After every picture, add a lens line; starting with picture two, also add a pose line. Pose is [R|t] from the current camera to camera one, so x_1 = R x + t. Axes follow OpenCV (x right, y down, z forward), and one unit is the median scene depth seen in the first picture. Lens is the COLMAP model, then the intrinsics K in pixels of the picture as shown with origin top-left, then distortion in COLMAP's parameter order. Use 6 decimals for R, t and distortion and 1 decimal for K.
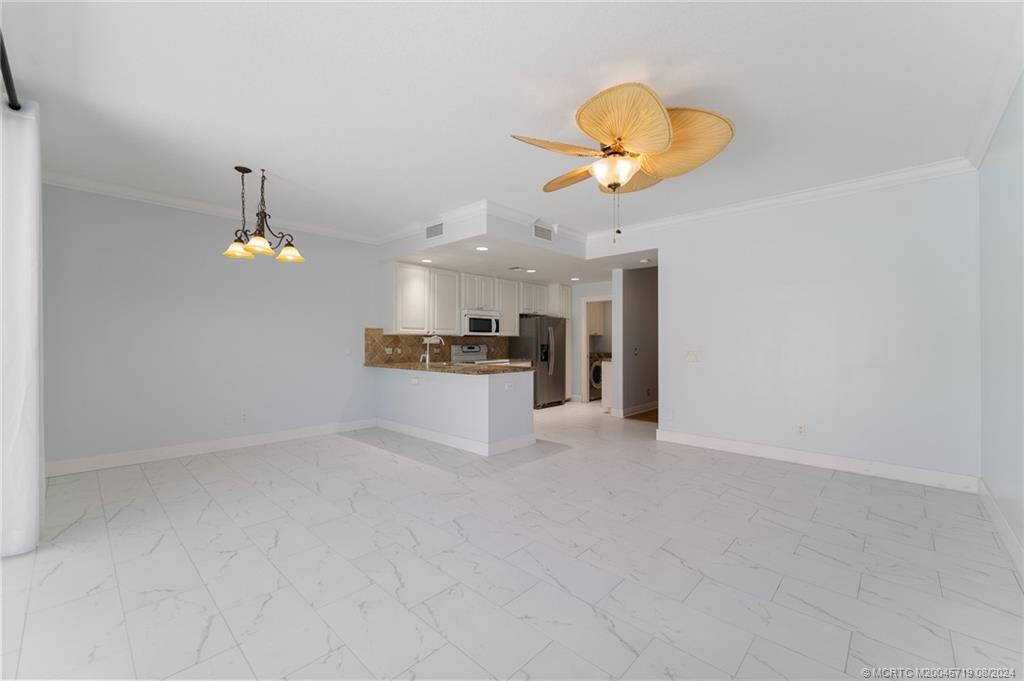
lens RADIAL K [[413.5, 0, 515.8], [0, 413.5, 339.2], [0, 0, 1]] dist [-0.002658, -0.000073]
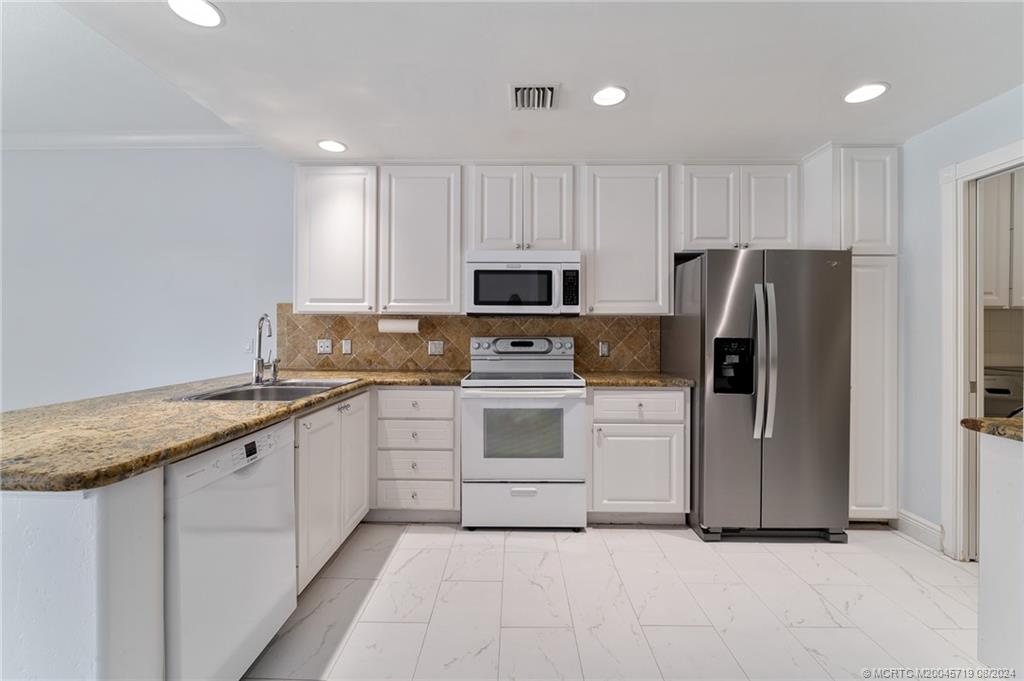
lens RADIAL K [[425.1, 0, 510.4], [0, 425.1, 328.5], [0, 0, 1]] dist [-0.002626, -0.000113]
pose [[0.661834, 0.001018, -0.749649, 0.241003], [0.000541, 0.999998, 0.001835, 0.005064], [0.749650, -0.001620, 0.661833, 0.800793]]
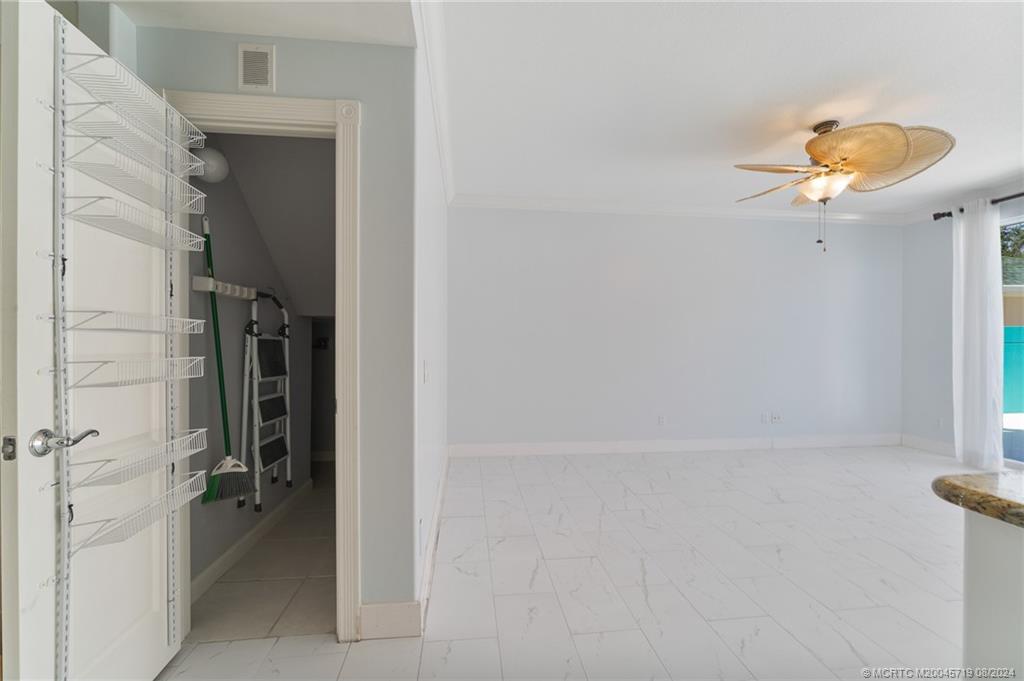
lens RADIAL K [[416.7, 0, 515.4], [0, 416.7, 345.8], [0, 0, 1]] dist [-0.001490, -0.000101]
pose [[-0.760473, -0.005471, 0.649347, 0.058883], [-0.007359, 0.999973, -0.000193, 0.011028], [-0.649328, -0.004925, -0.760492, 0.984768]]
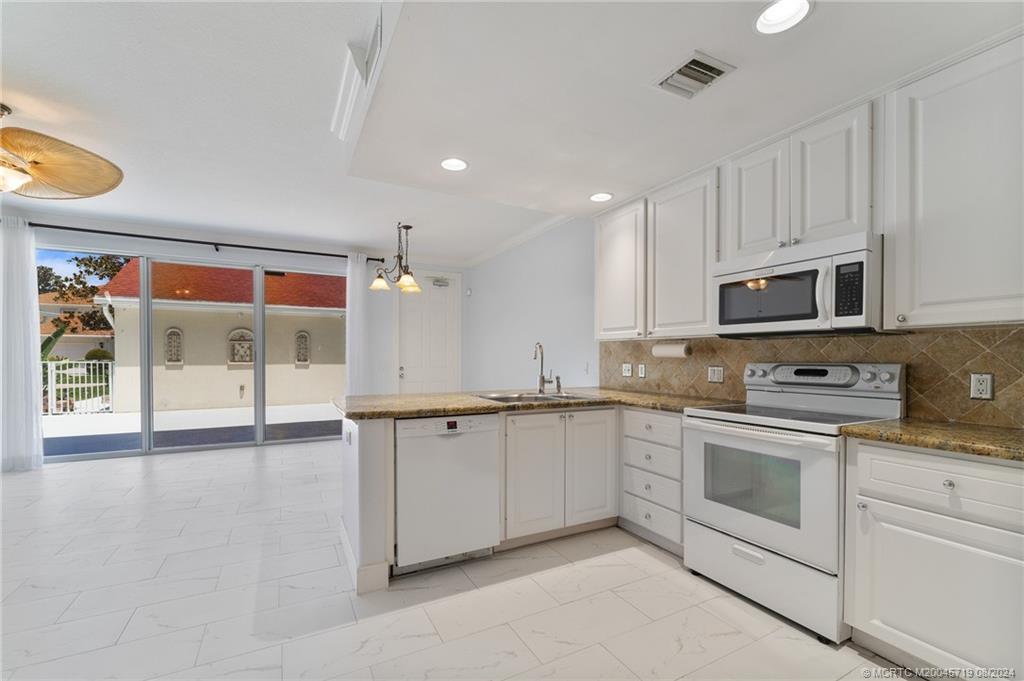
lens RADIAL K [[429.6, 0, 505.5], [0, 429.6, 363.1], [0, 0, 1]] dist [-0.002653, -0.000209]
pose [[-0.343685, 0.012960, -0.938996, 0.317436], [0.002853, 0.999915, 0.012757, 0.010433], [0.939081, 0.001705, -0.343692, 1.020130]]
